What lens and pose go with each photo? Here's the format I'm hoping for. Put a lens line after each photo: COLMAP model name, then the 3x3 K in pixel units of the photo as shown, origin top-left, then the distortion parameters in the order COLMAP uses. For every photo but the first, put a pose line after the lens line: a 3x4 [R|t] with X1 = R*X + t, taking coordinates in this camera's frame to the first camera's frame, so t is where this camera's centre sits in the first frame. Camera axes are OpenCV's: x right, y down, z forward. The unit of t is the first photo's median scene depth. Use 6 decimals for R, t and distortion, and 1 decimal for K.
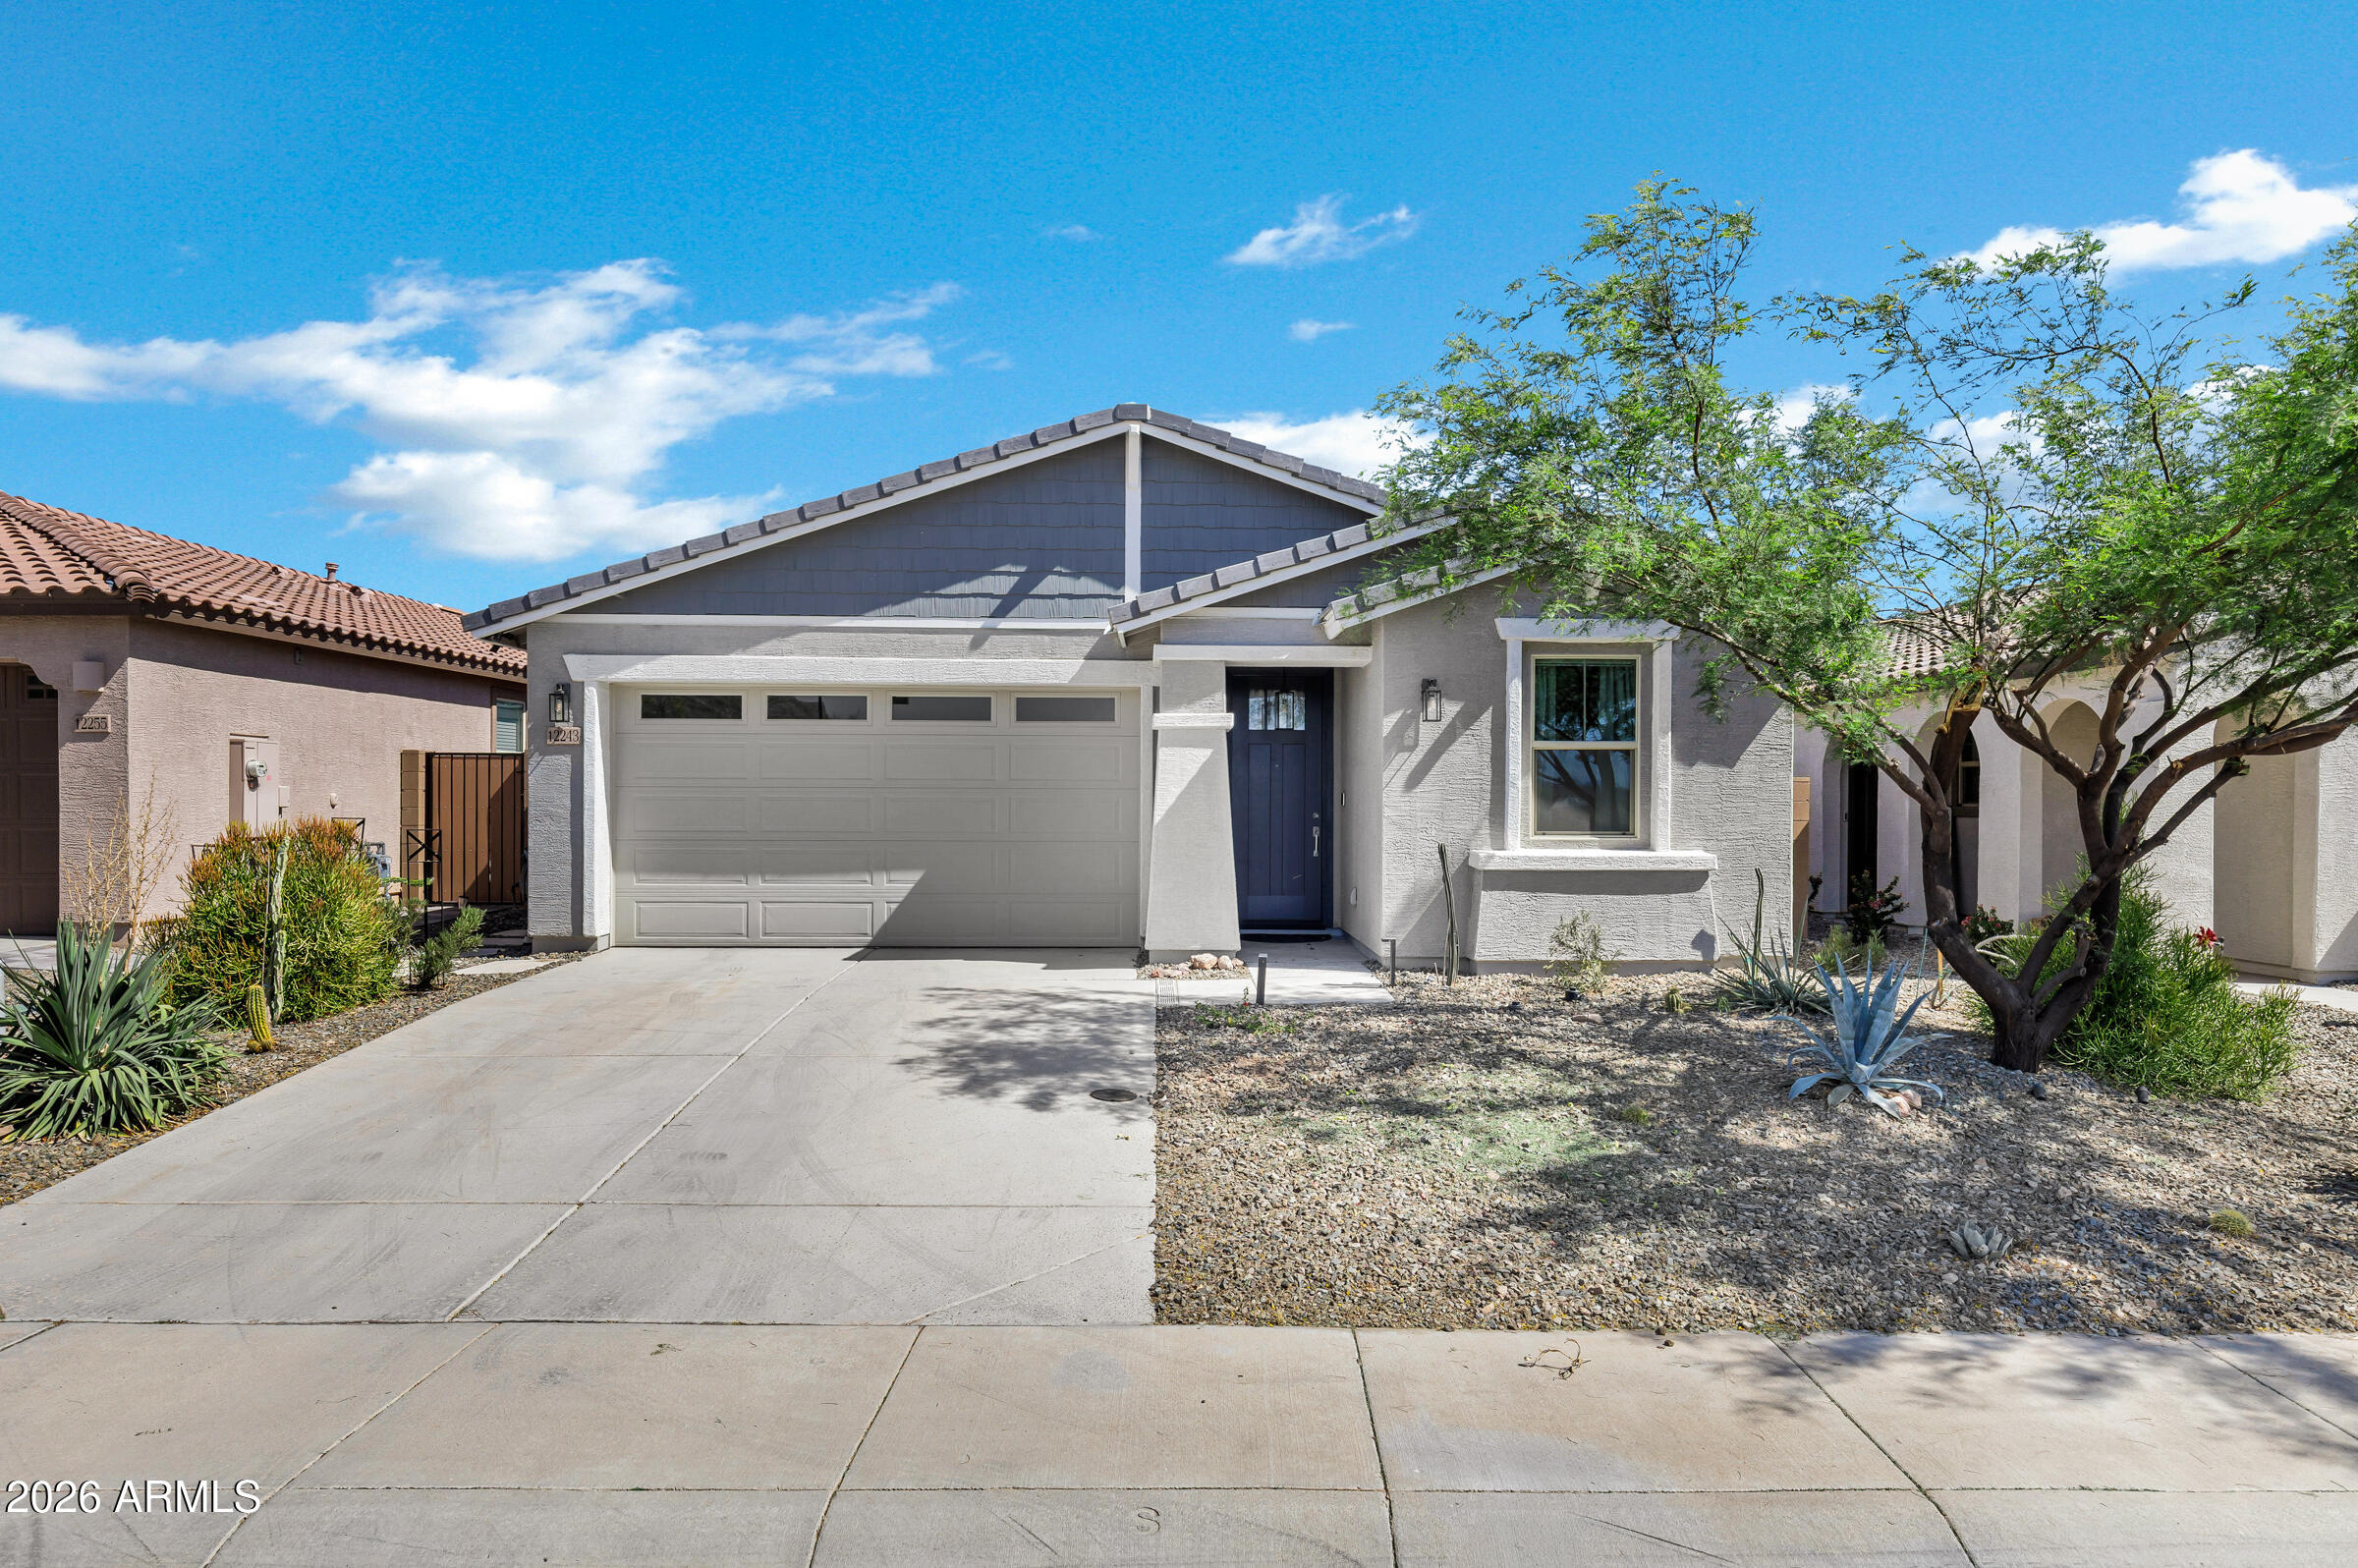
lens RADIAL K [[1472.3, 0, 1181.7], [0, 1472.3, 820.8], [0, 0, 1]] dist [0.006830, -0.001210]
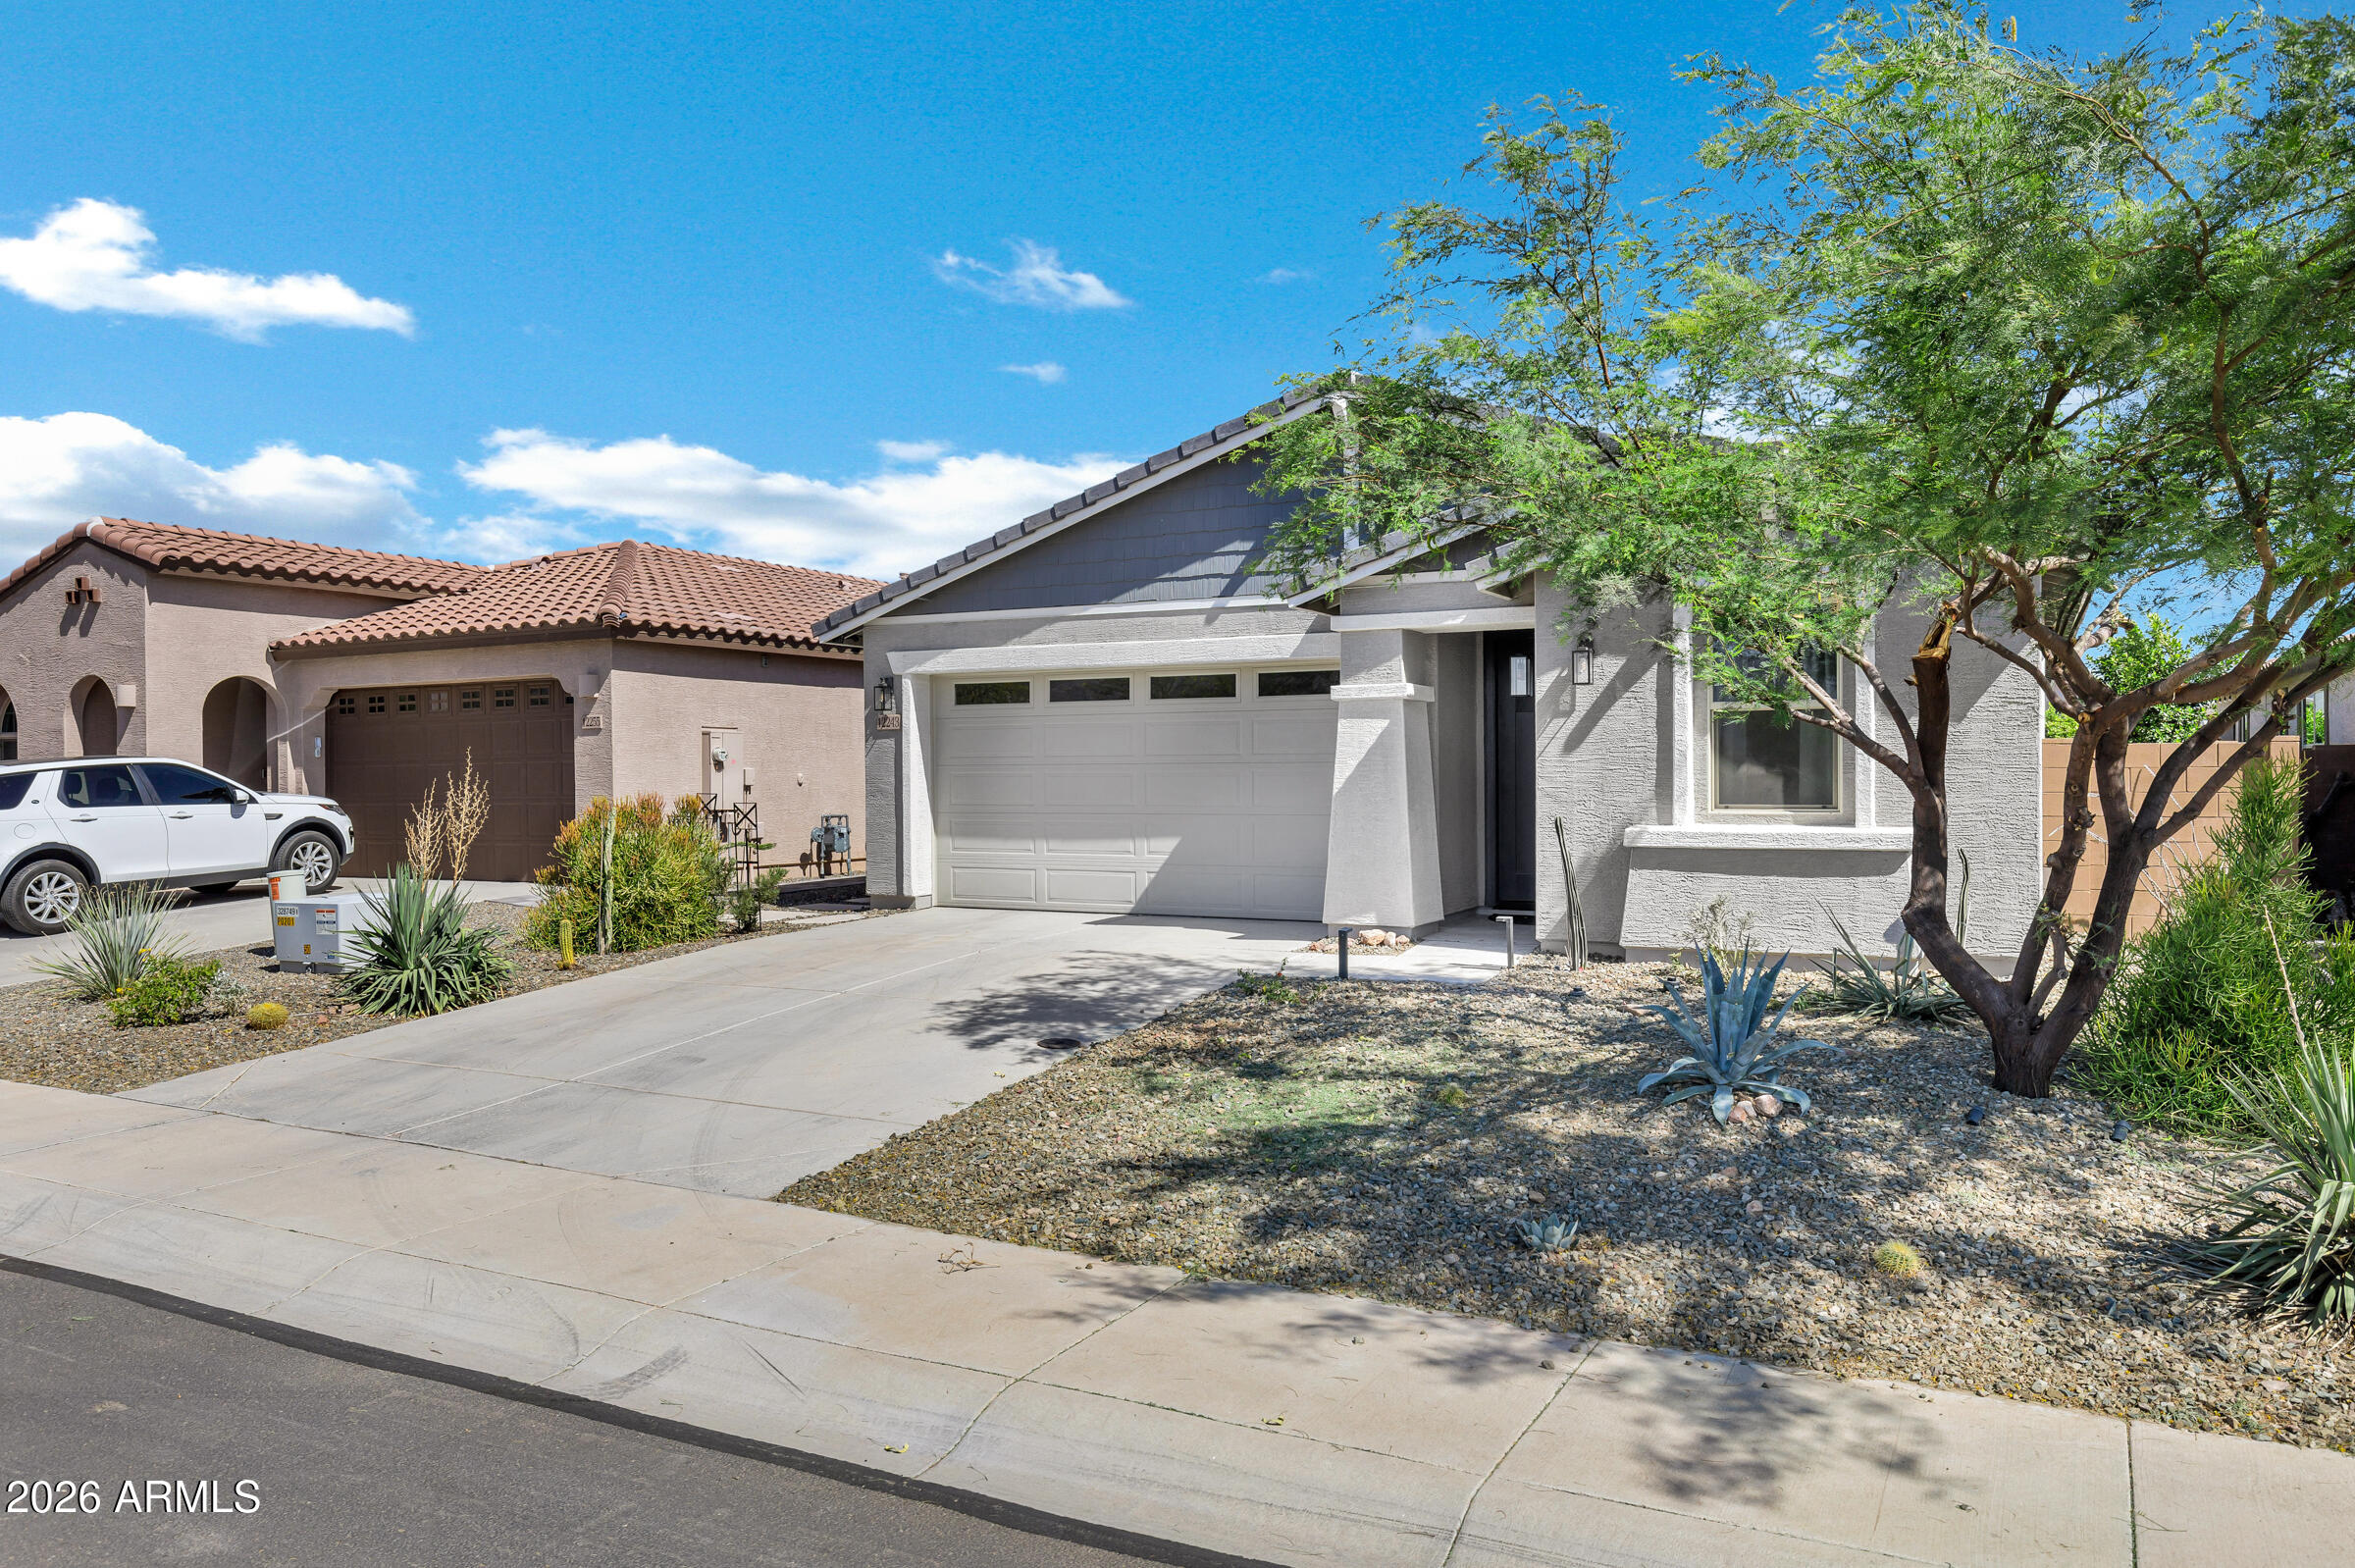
lens RADIAL K [[1631.4, 0, 1177.5], [0, 1631.4, 784.0], [0, 0, 1]] dist [0.014686, -0.000134]
pose [[0.875270, -0.006302, -0.483593, 0.420094], [0.001557, 0.999947, -0.010214, 0.004504], [0.483632, 0.008187, 0.875233, -0.012212]]
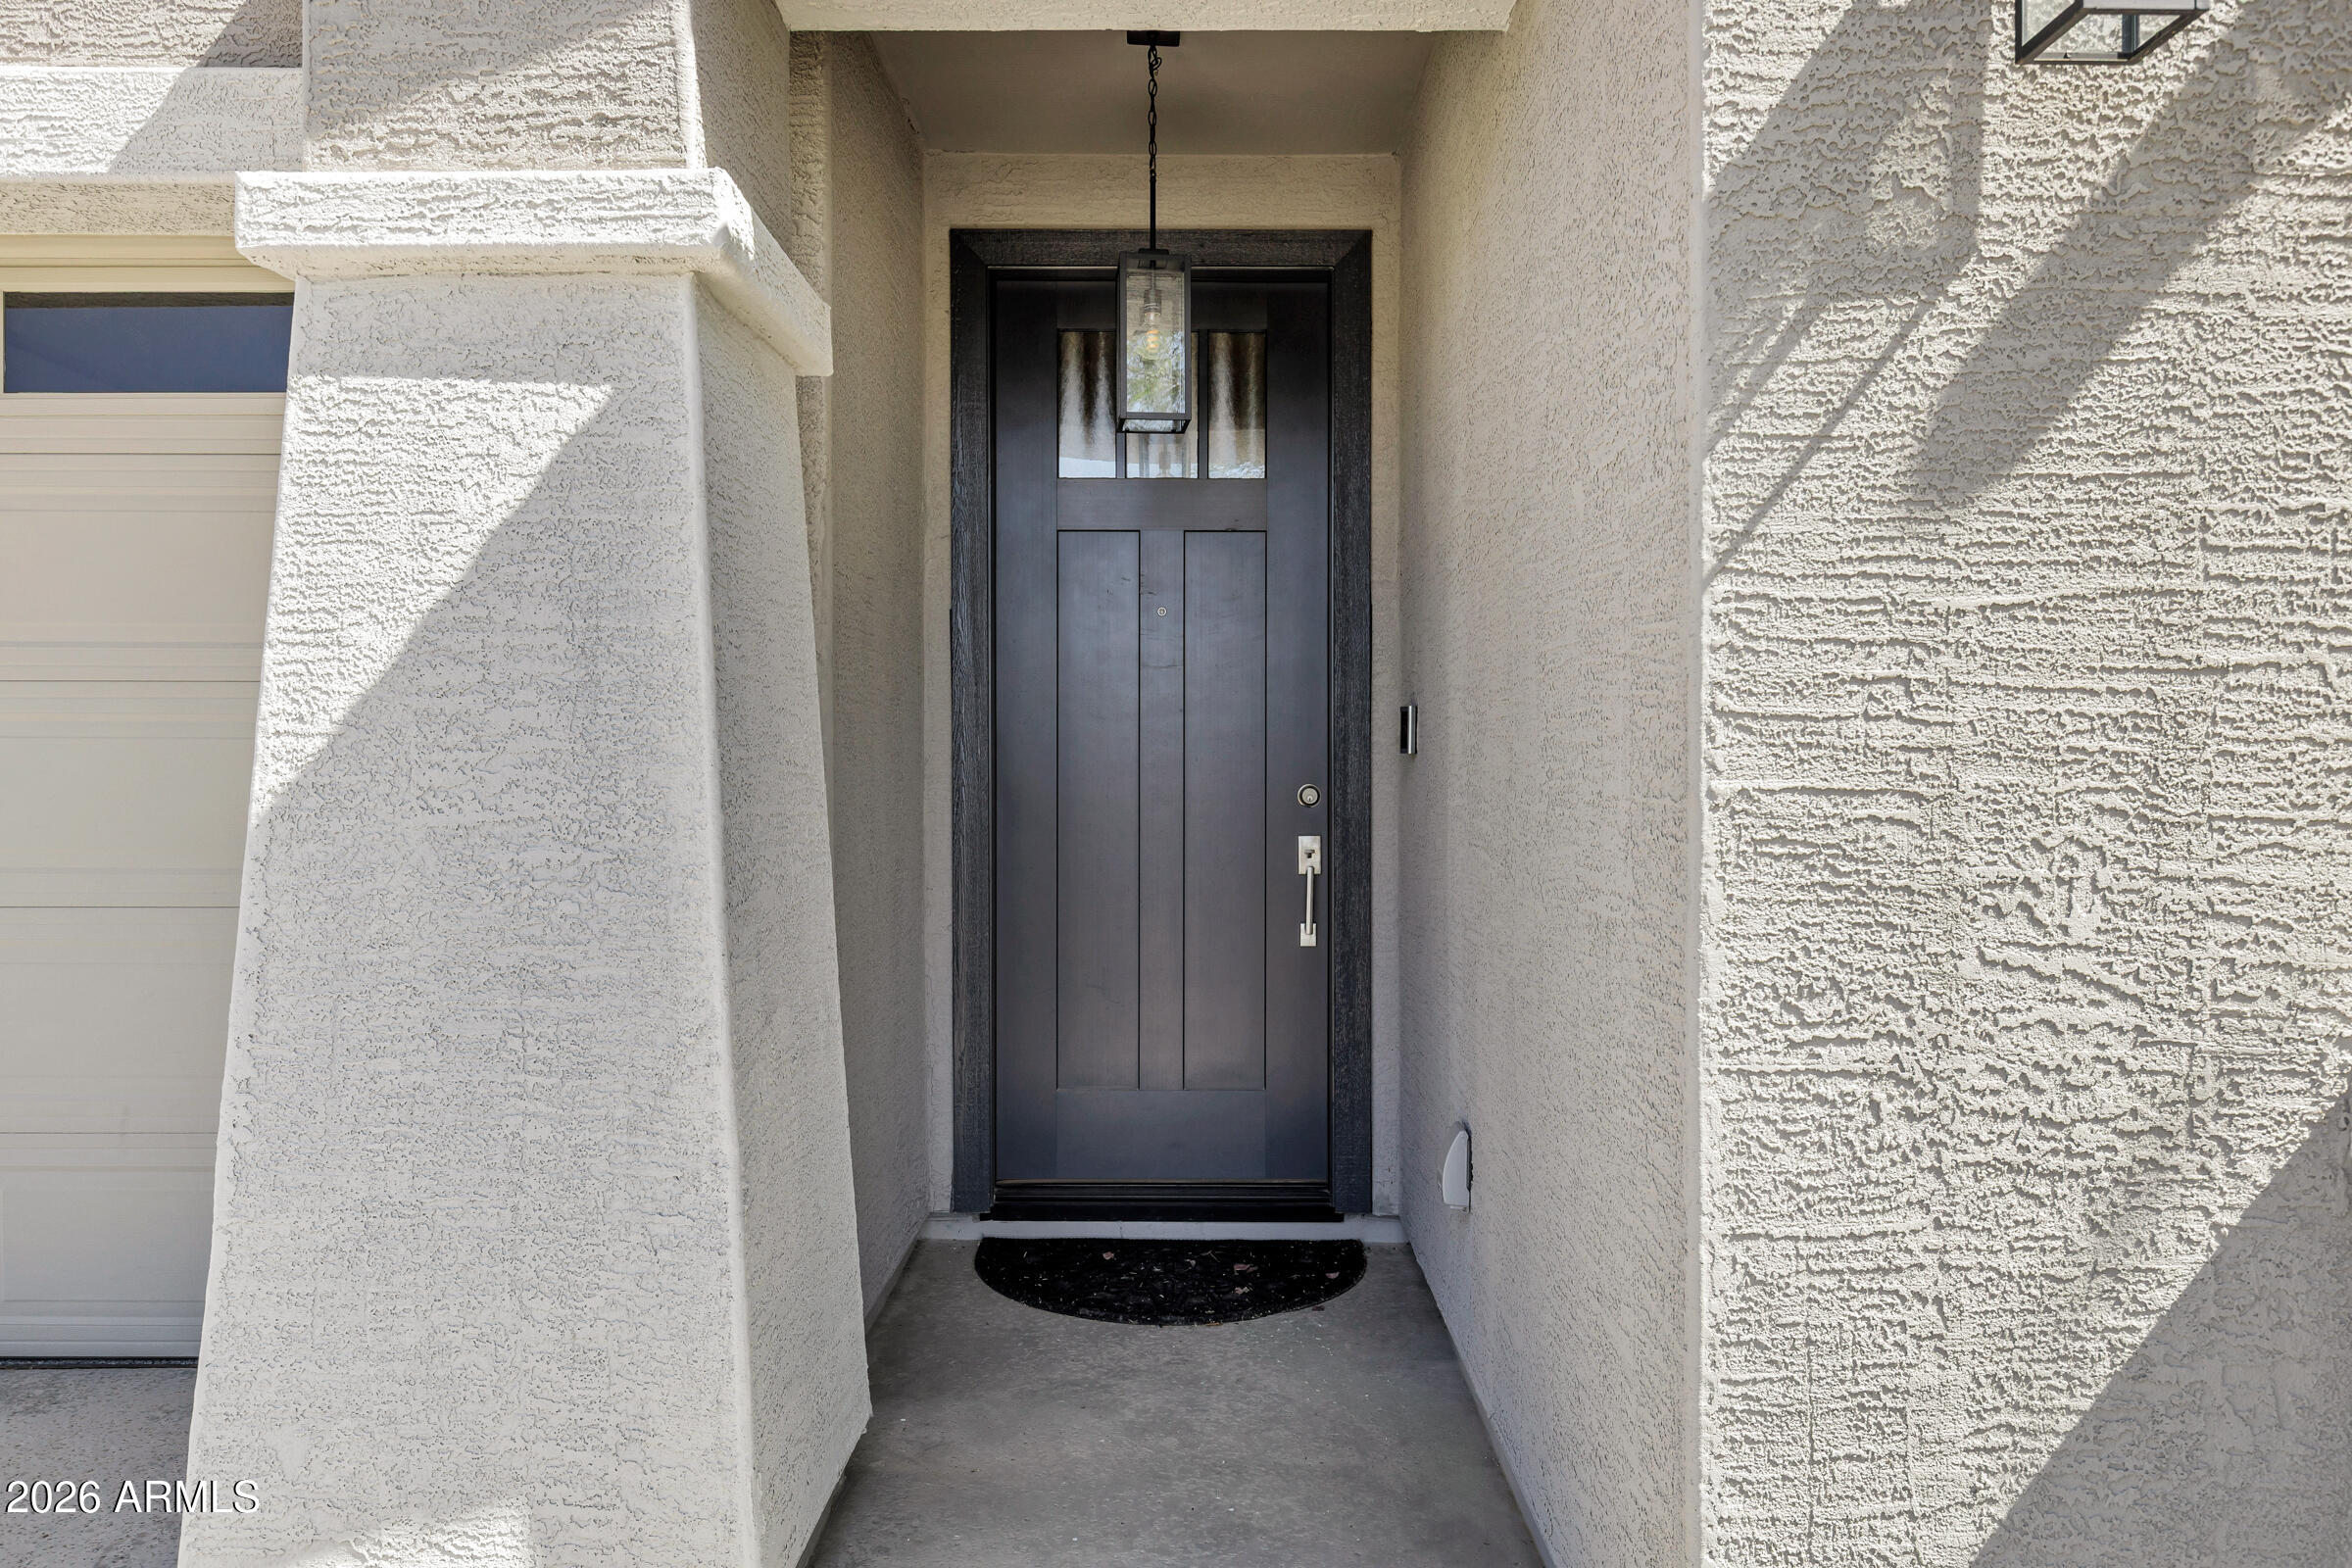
lens RADIAL K [[1629.4, 0, 1176.0], [0, 1629.4, 784.0], [0, 0, 1]] dist [0.014686, -0.000134]
pose [[0.999473, -0.002819, -0.032340, 0.090504], [0.002487, 0.999944, -0.010310, -0.002525], [0.032368, 0.010224, 0.999424, 0.820796]]
